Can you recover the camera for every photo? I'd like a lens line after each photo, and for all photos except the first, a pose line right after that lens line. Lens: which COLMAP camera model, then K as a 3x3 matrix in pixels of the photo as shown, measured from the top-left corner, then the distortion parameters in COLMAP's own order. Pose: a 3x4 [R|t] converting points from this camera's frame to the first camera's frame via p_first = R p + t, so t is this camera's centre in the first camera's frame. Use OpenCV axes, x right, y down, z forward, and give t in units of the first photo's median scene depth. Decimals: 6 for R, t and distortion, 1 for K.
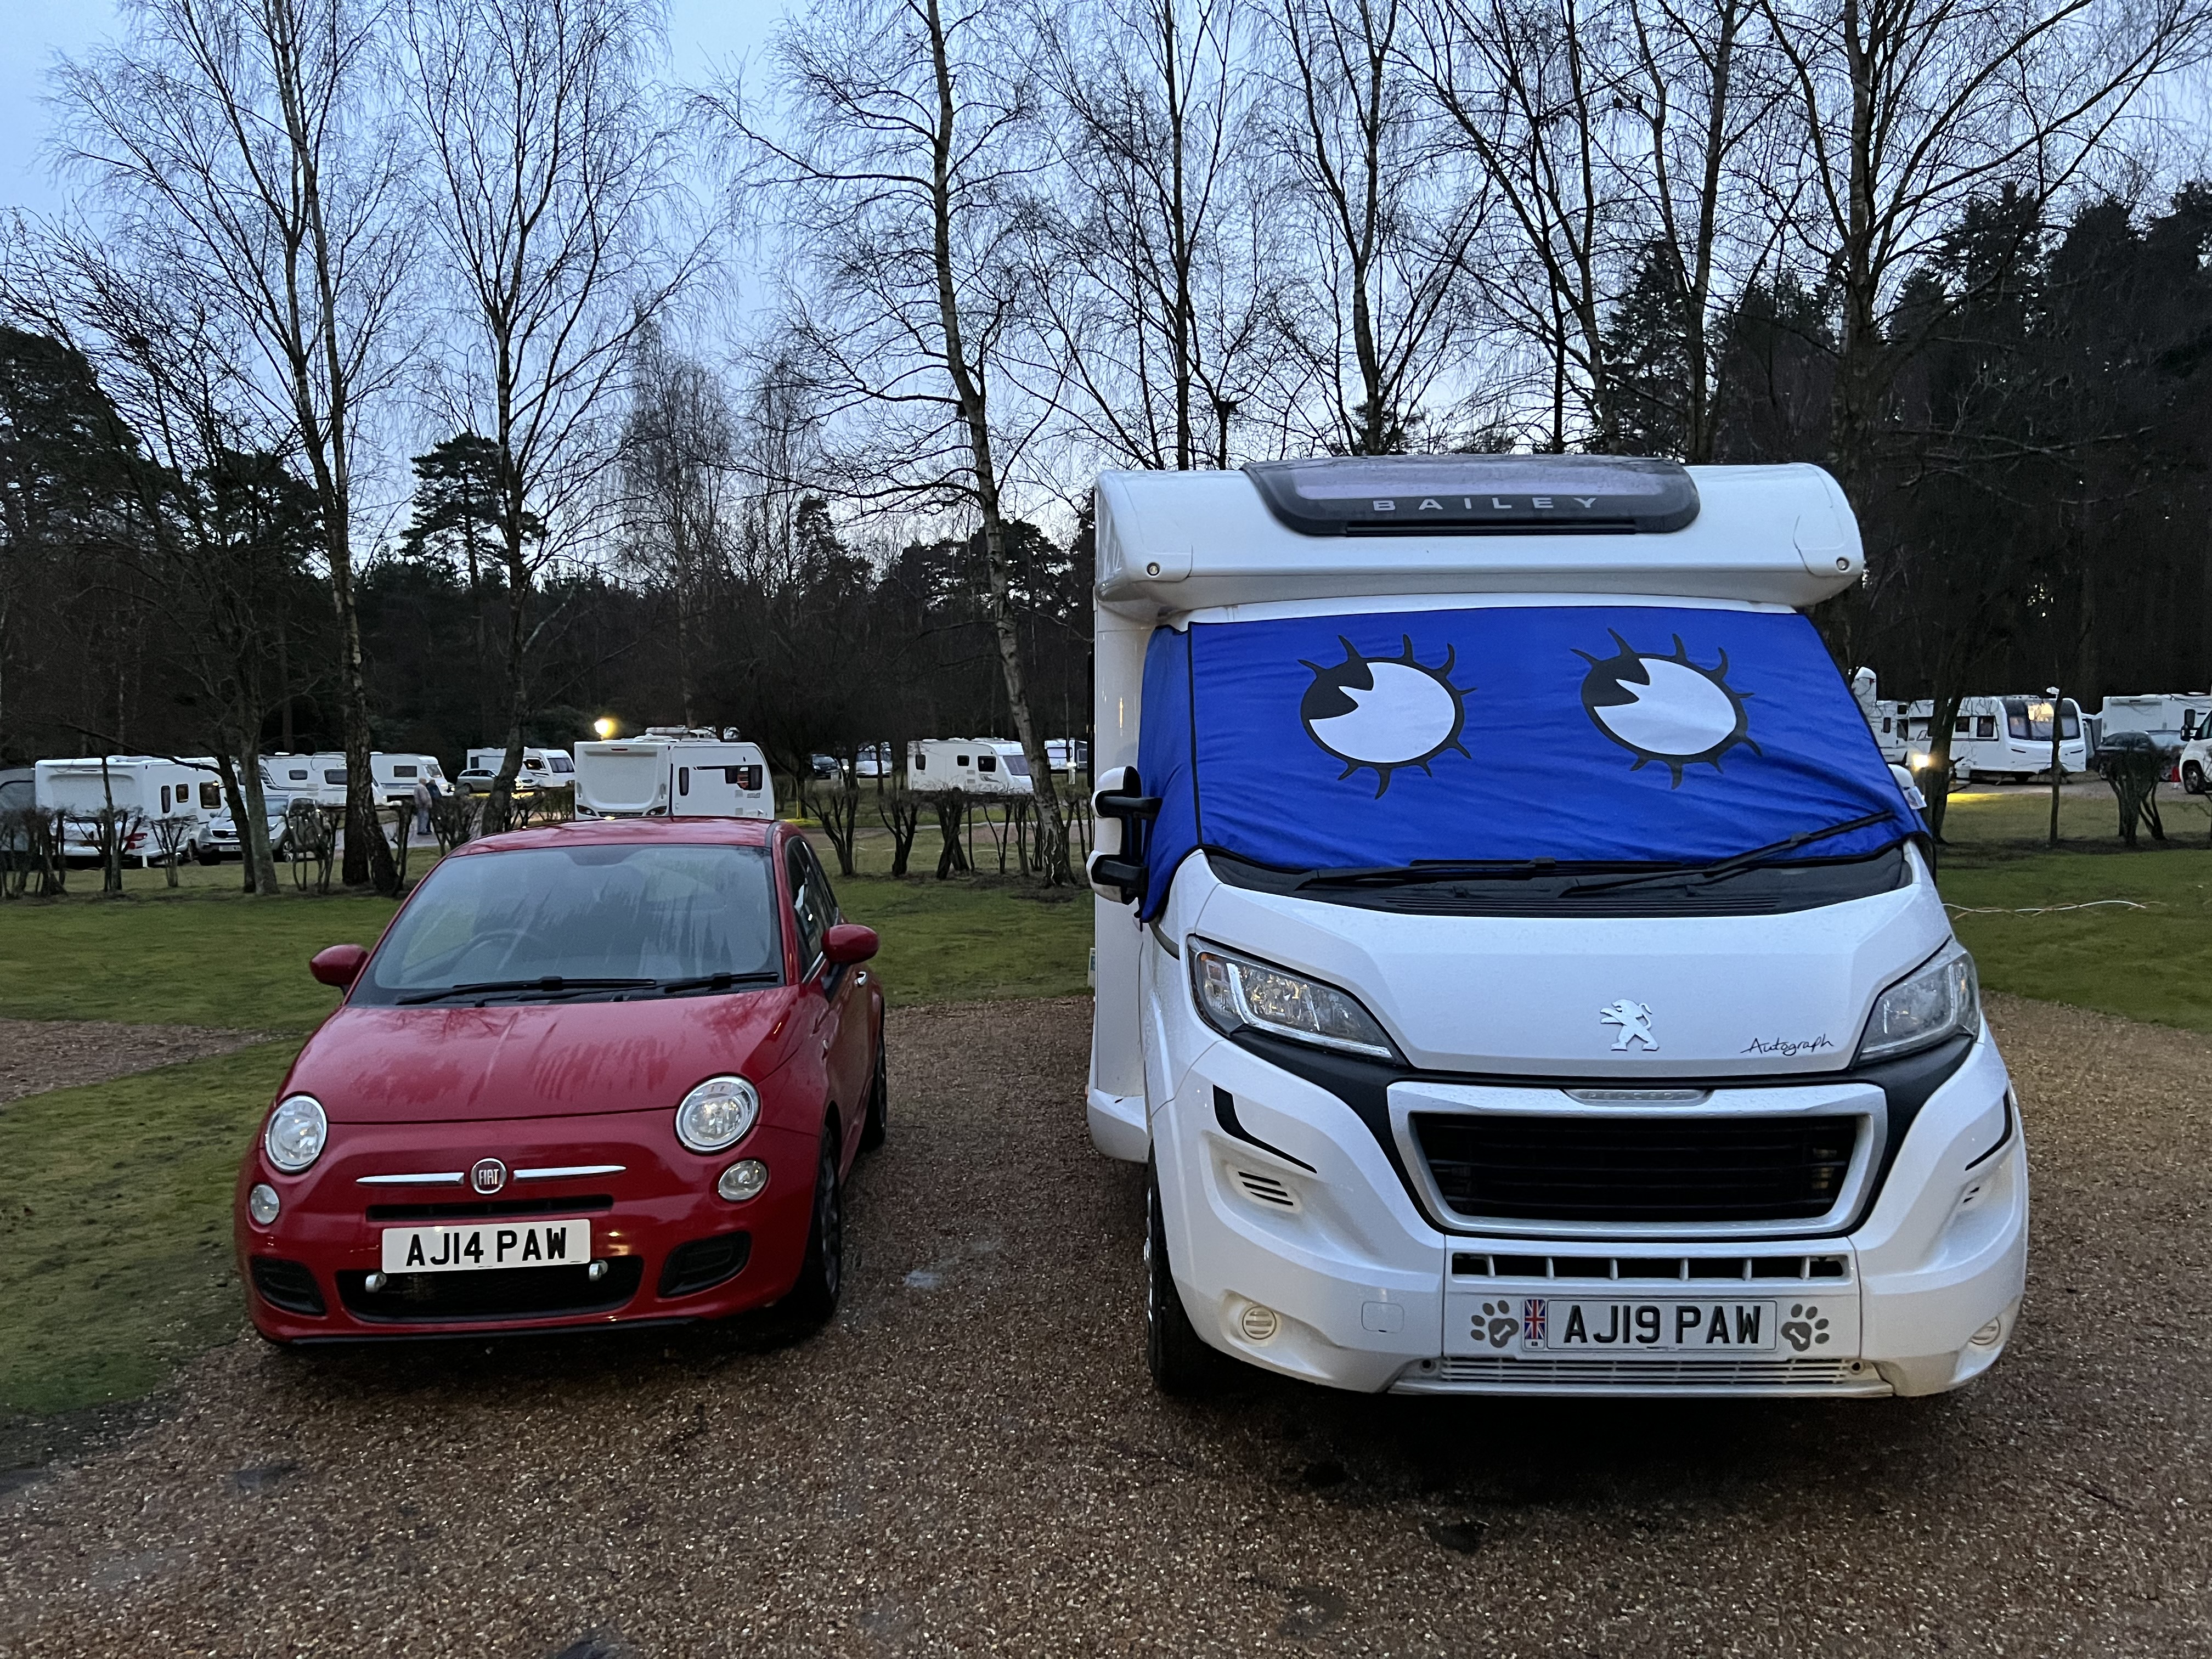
lens RADIAL K [[1638.7, 0, 1092.6], [0, 1638.7, 841.9], [0, 0, 1]] dist [0.045112, -0.057598]
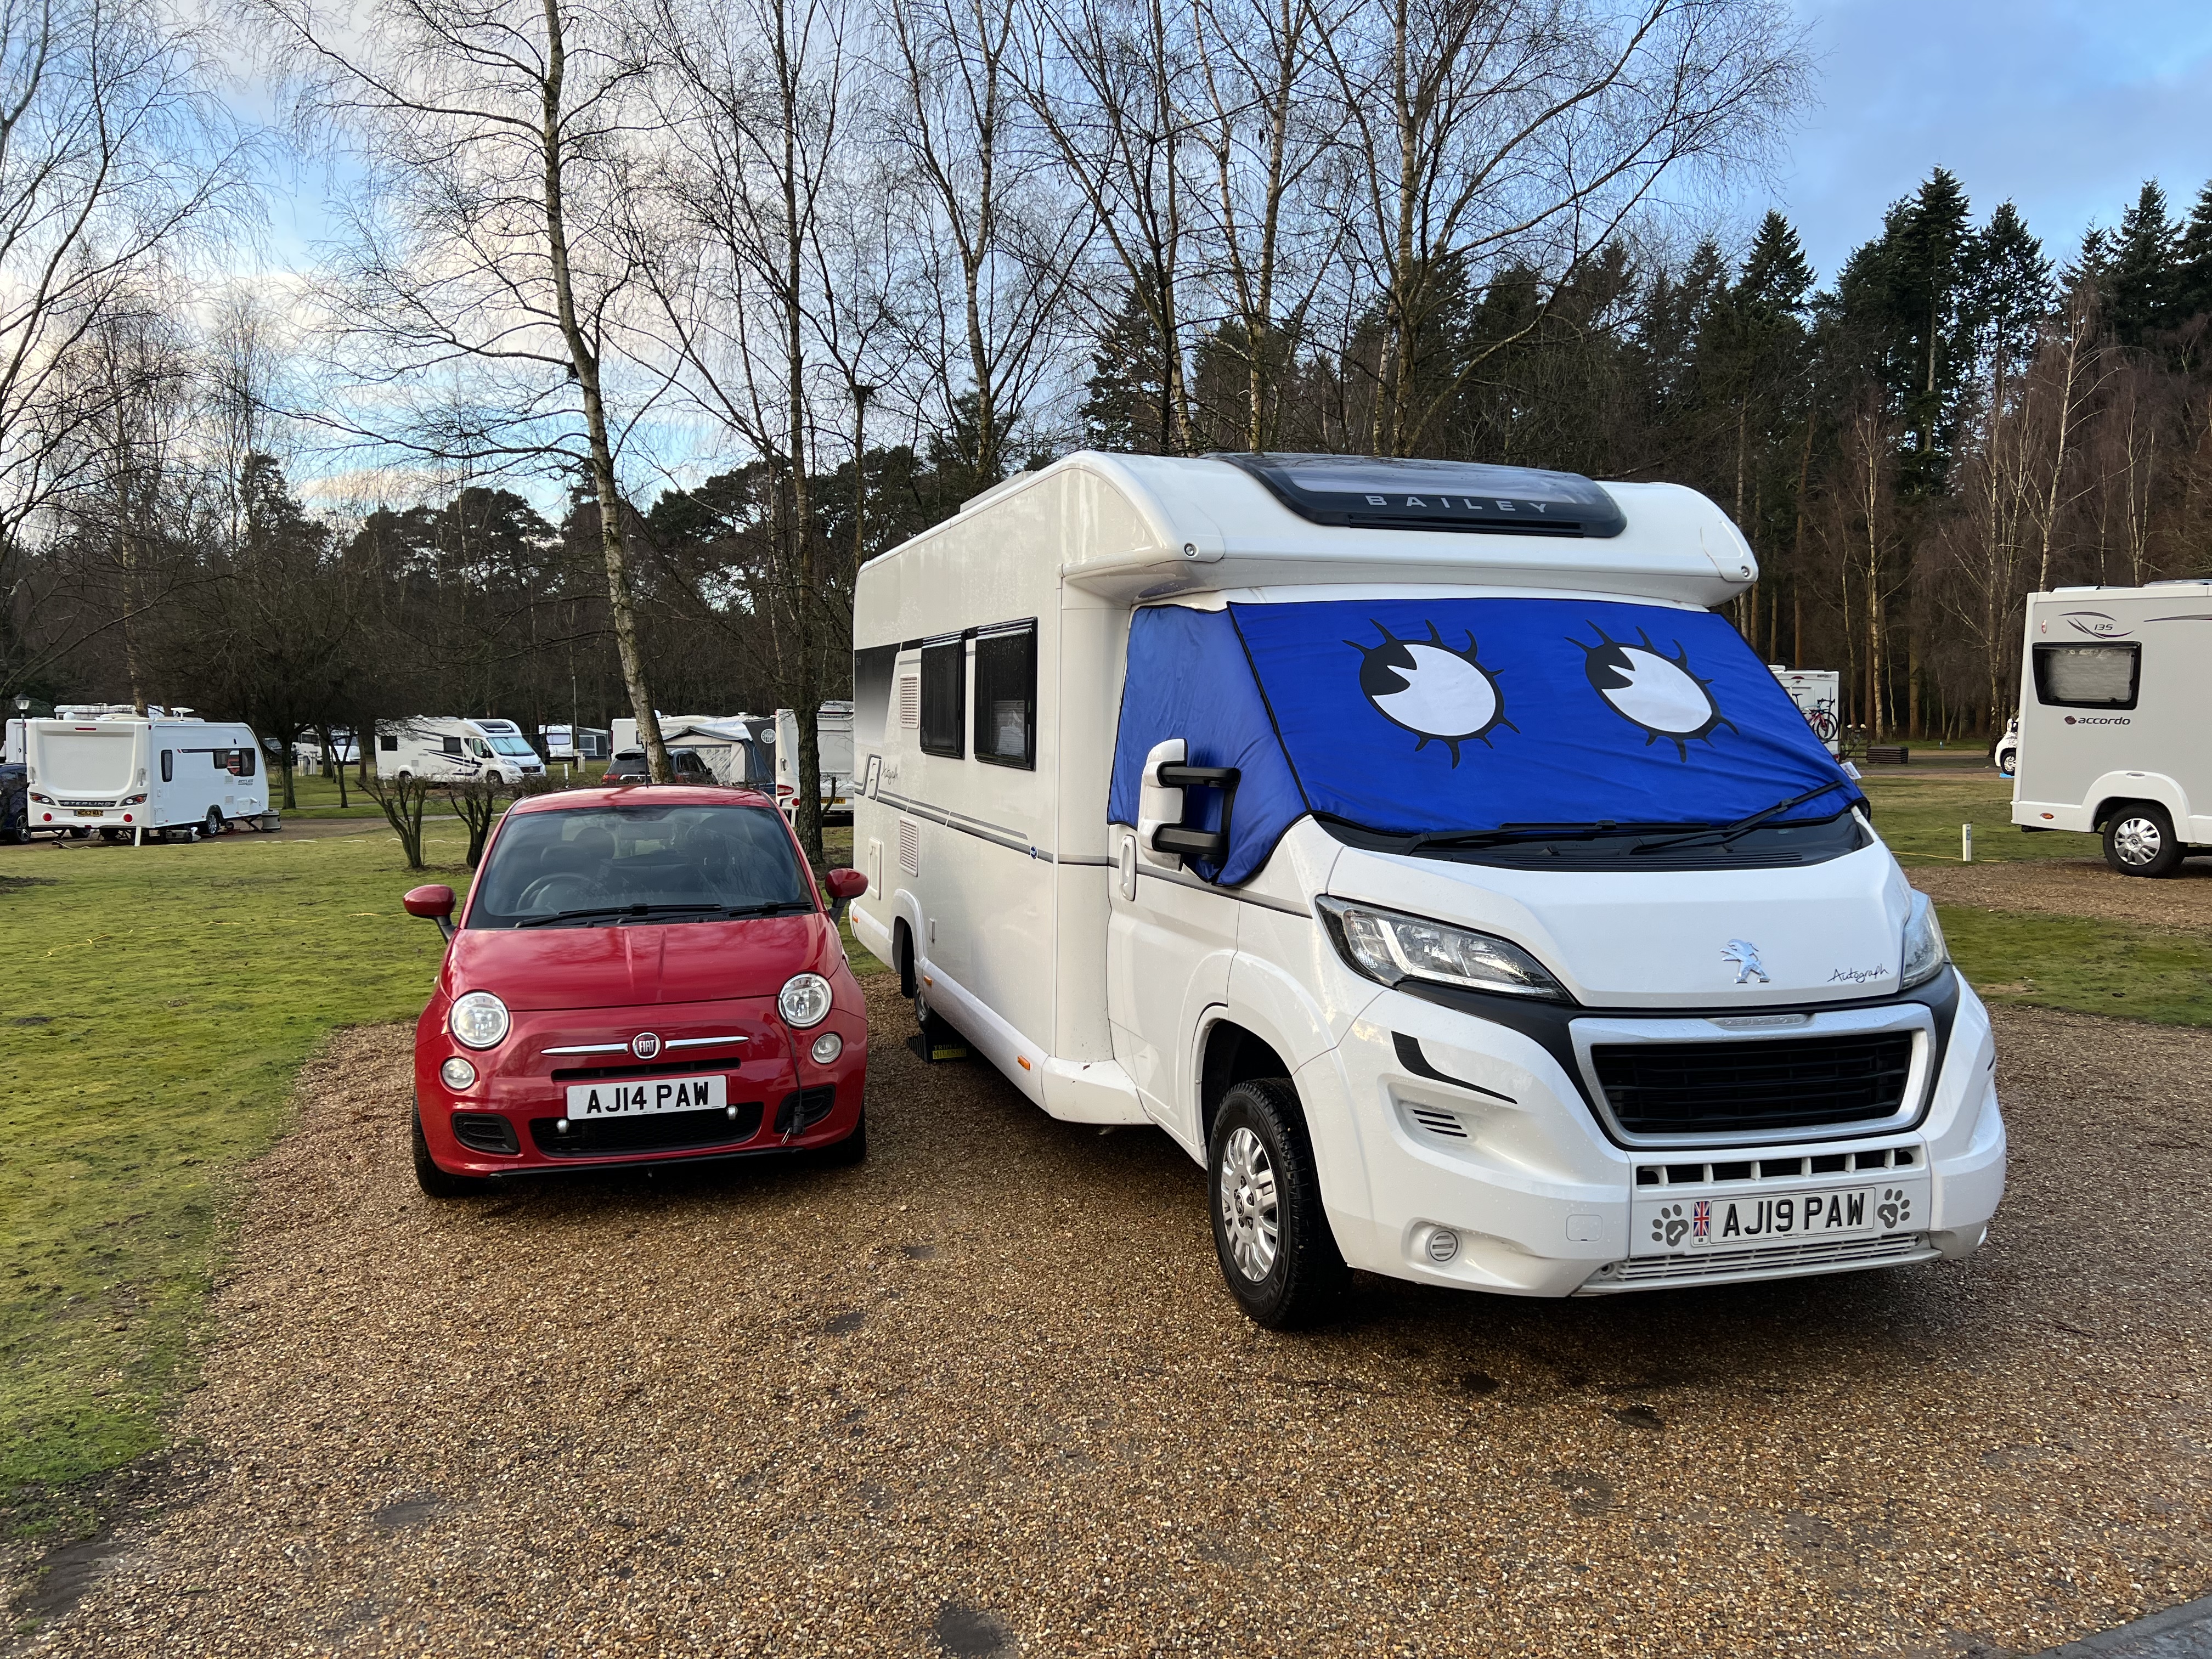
lens RADIAL K [[1644.4, 0, 1106.1], [0, 1644.4, 823.1], [0, 0, 1]] dist [0.035891, -0.032255]
pose [[0.953803, -0.004923, 0.300393, -0.392926], [0.006548, 0.999969, -0.004404, 0.014003], [-0.300362, 0.006167, 0.953805, 0.021156]]
